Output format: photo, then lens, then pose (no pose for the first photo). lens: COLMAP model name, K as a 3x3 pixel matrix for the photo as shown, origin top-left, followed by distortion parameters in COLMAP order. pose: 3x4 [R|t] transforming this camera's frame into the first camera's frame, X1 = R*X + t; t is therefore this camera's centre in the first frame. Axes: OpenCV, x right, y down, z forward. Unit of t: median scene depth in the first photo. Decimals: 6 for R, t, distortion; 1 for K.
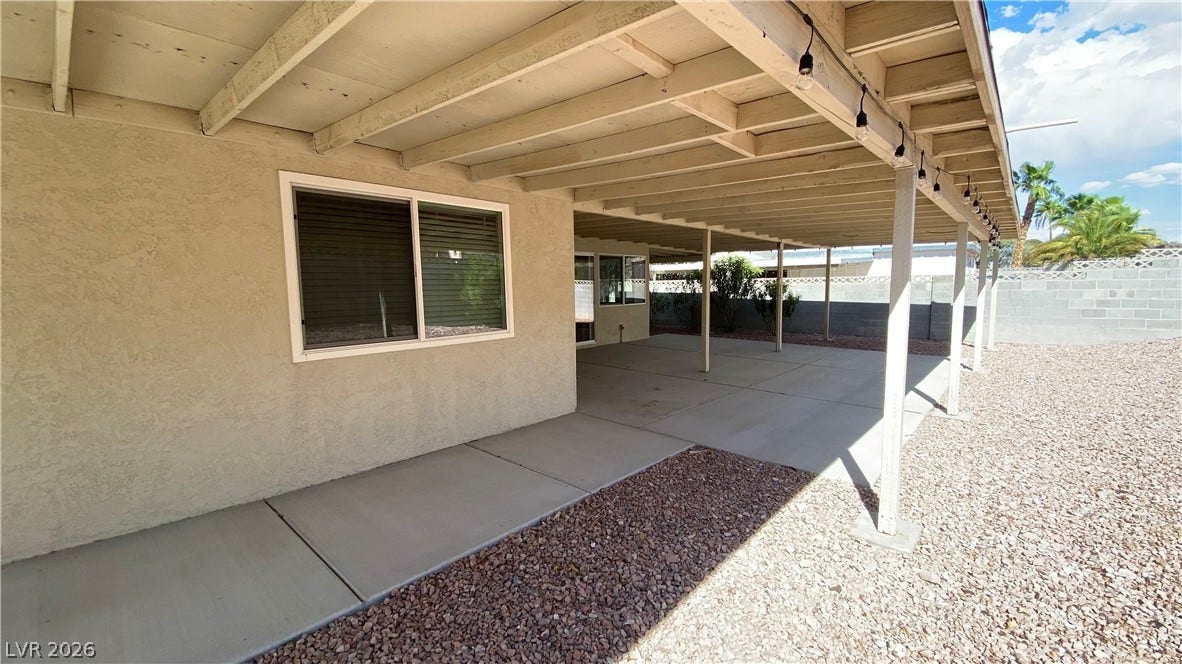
lens RADIAL K [[489.7, 0, 591.0], [0, 489.7, 326.4], [0, 0, 1]] dist [-0.005437, -0.010752]
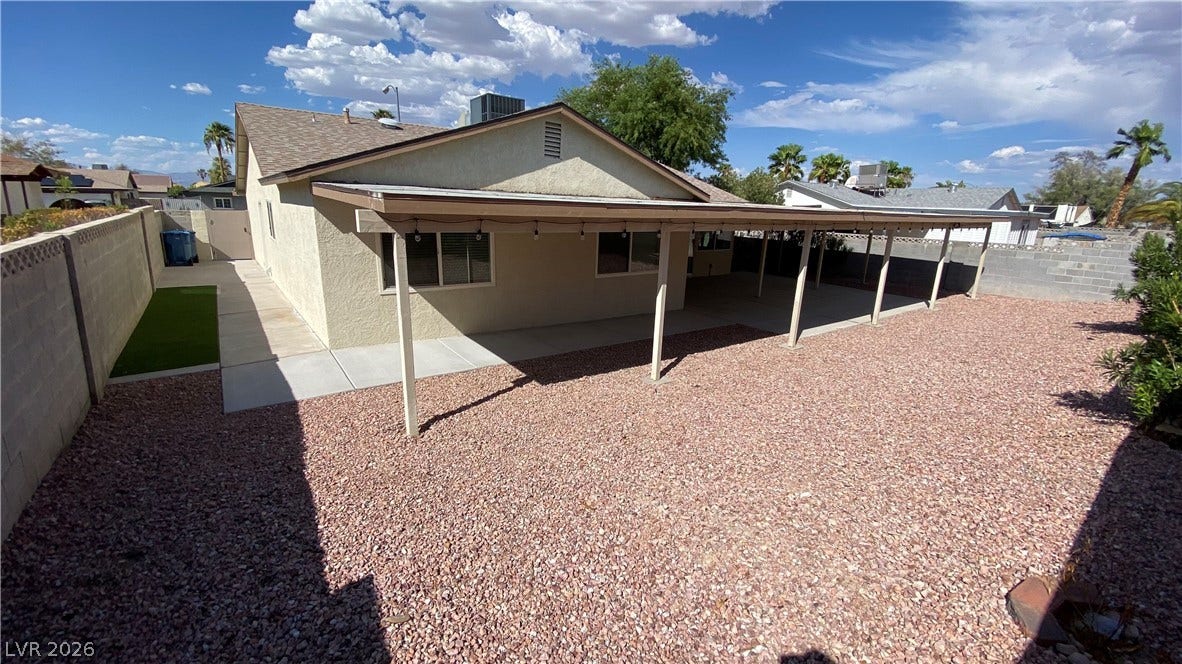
lens RADIAL K [[489.7, 0, 583.1], [0, 489.7, 335.8], [0, 0, 1]] dist [-0.005437, -0.010752]
pose [[0.979602, 0.088842, -0.180240, -0.026528], [-0.056671, 0.982690, 0.176375, -0.025323], [0.192789, -0.162563, 0.967680, -0.480917]]
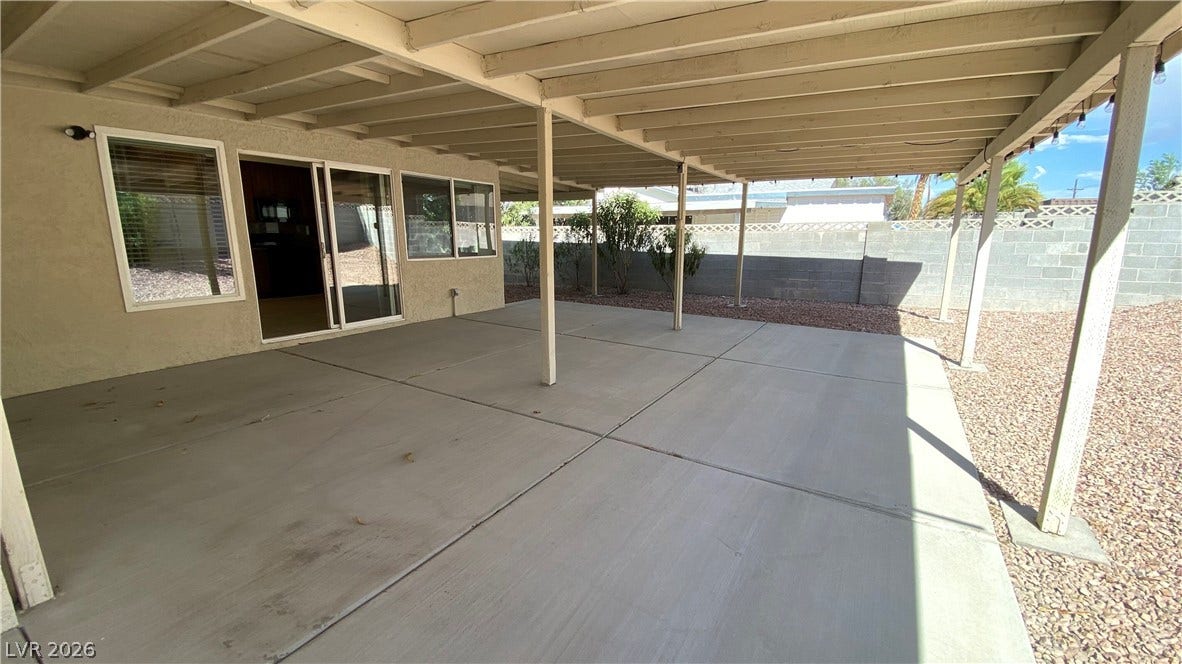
lens RADIAL K [[489.7, 0, 587.4], [0, 489.7, 333.4], [0, 0, 1]] dist [-0.005437, -0.010752]
pose [[0.984134, -0.022728, 0.175965, 0.104795], [0.003166, 0.993854, 0.110658, -0.014101], [-0.177398, -0.108345, 0.978157, 0.266268]]
